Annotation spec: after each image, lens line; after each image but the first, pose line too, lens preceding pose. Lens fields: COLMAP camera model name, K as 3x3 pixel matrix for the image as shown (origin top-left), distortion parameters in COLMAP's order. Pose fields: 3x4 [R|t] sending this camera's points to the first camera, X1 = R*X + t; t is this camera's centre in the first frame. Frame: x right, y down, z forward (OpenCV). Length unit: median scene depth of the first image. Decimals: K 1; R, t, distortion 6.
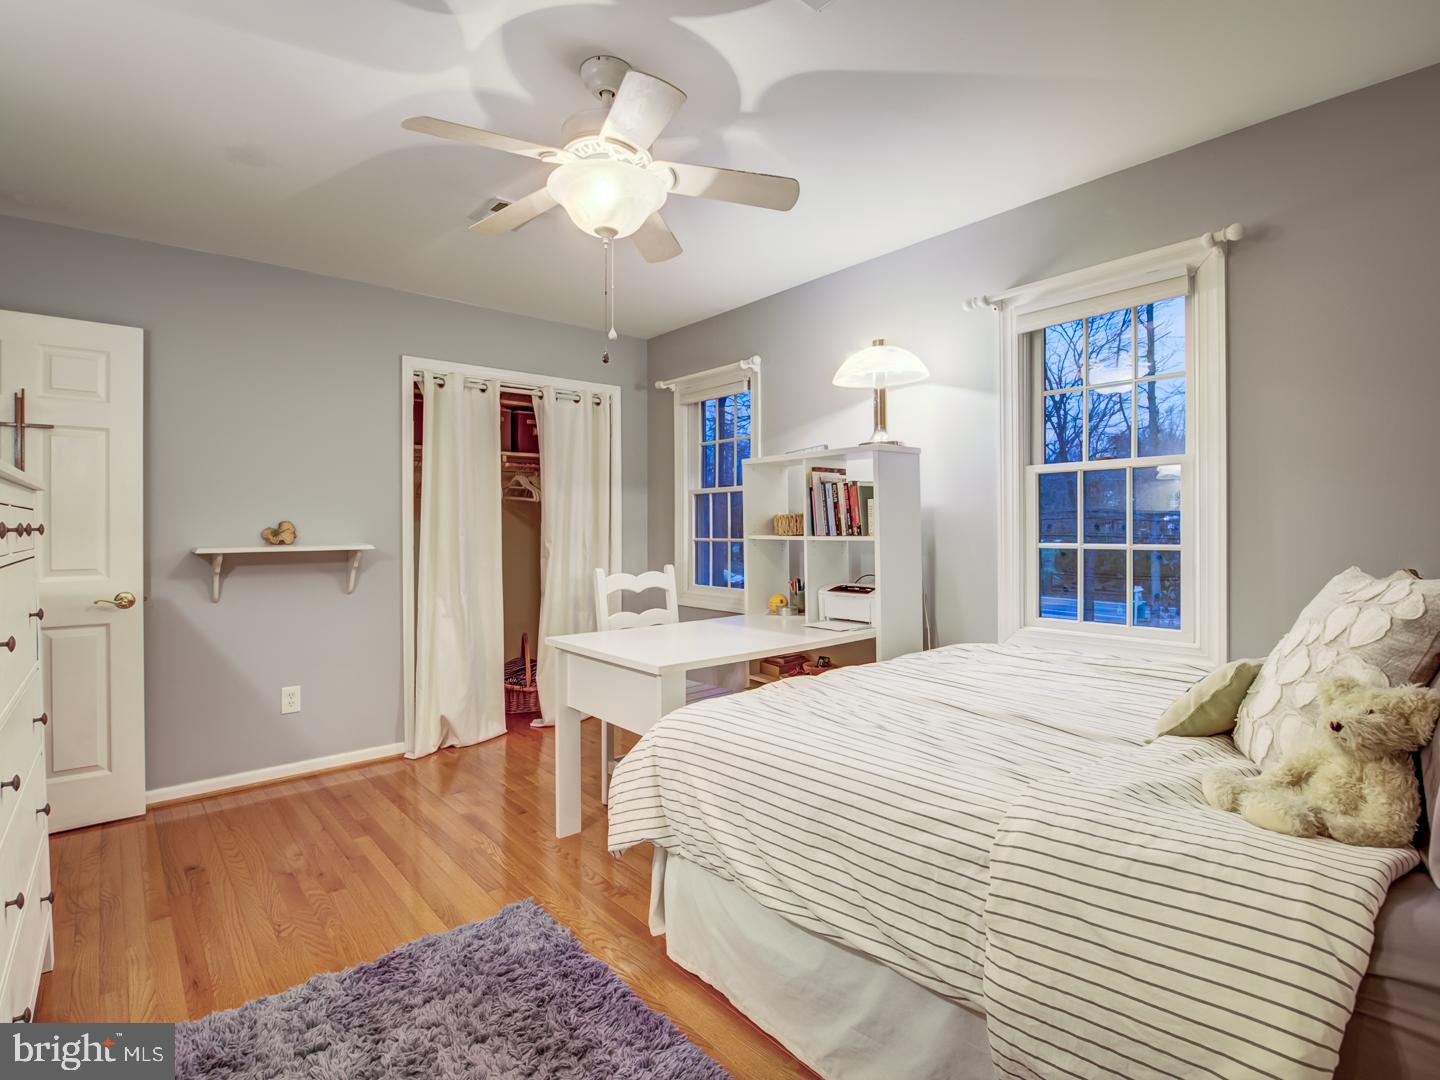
lens RADIAL K [[713.5, 0, 711.2], [0, 713.5, 537.8], [0, 0, 1]] dist [-0.001371, -0.012315]
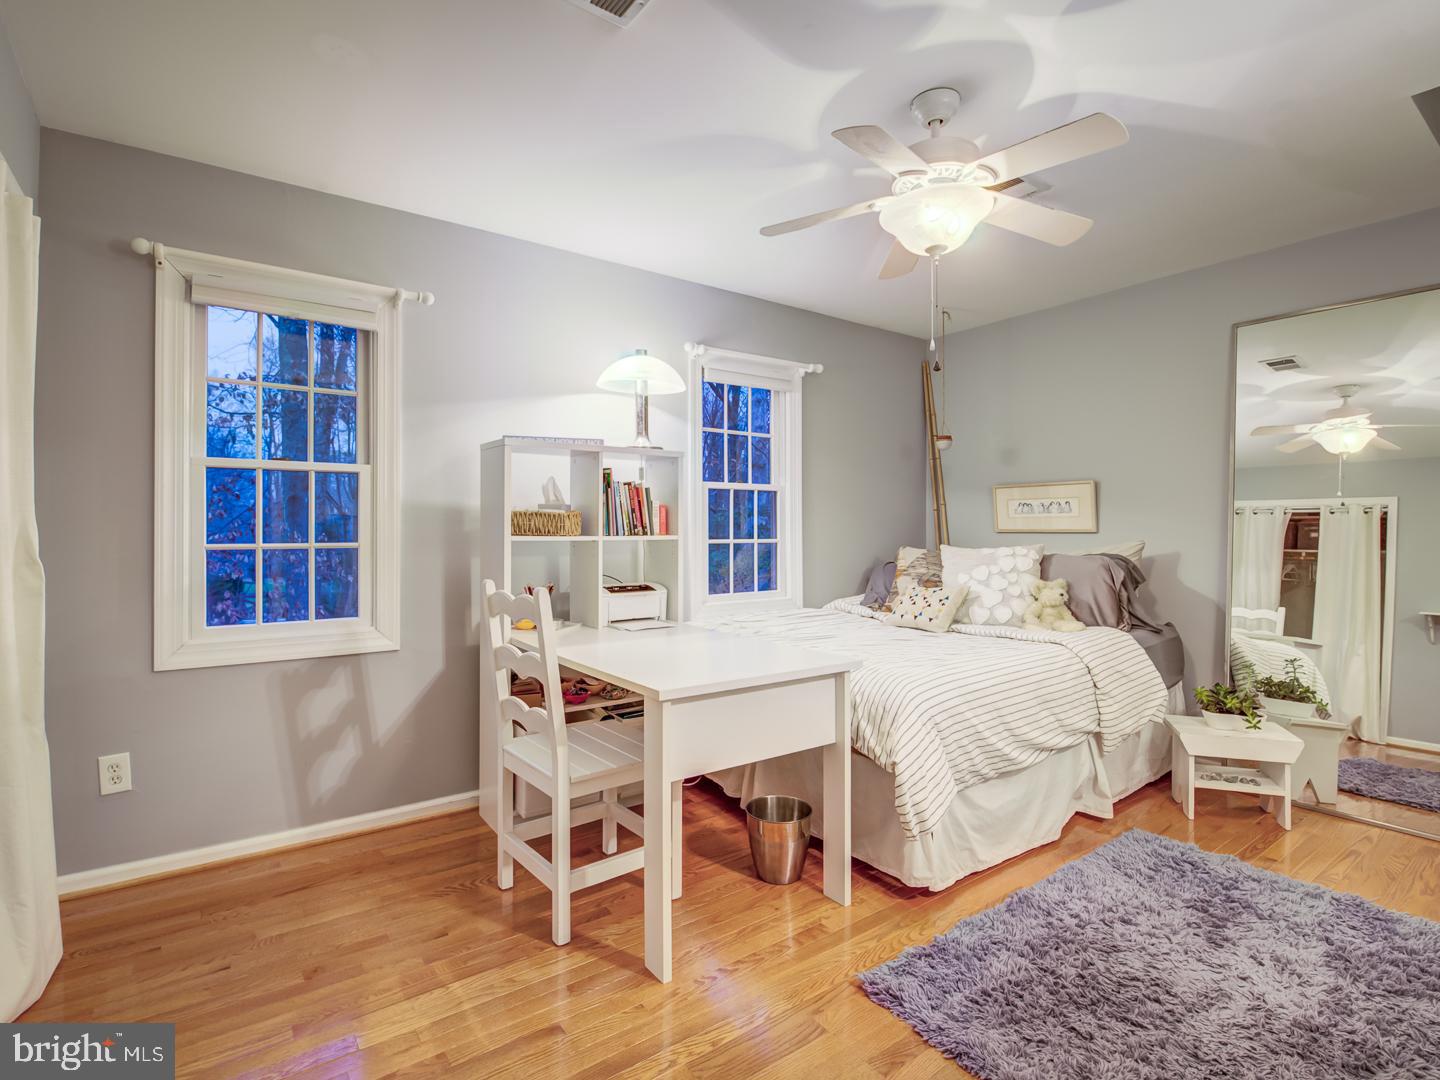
lens RADIAL K [[713.5, 0, 711.2], [0, 713.5, 537.8], [0, 0, 1]] dist [-0.001371, -0.012315]
pose [[0.048851, -0.008701, 0.998768, -0.811455], [0.004643, 0.999953, 0.008484, -0.008602], [-0.998795, 0.004223, 0.048889, 0.848866]]
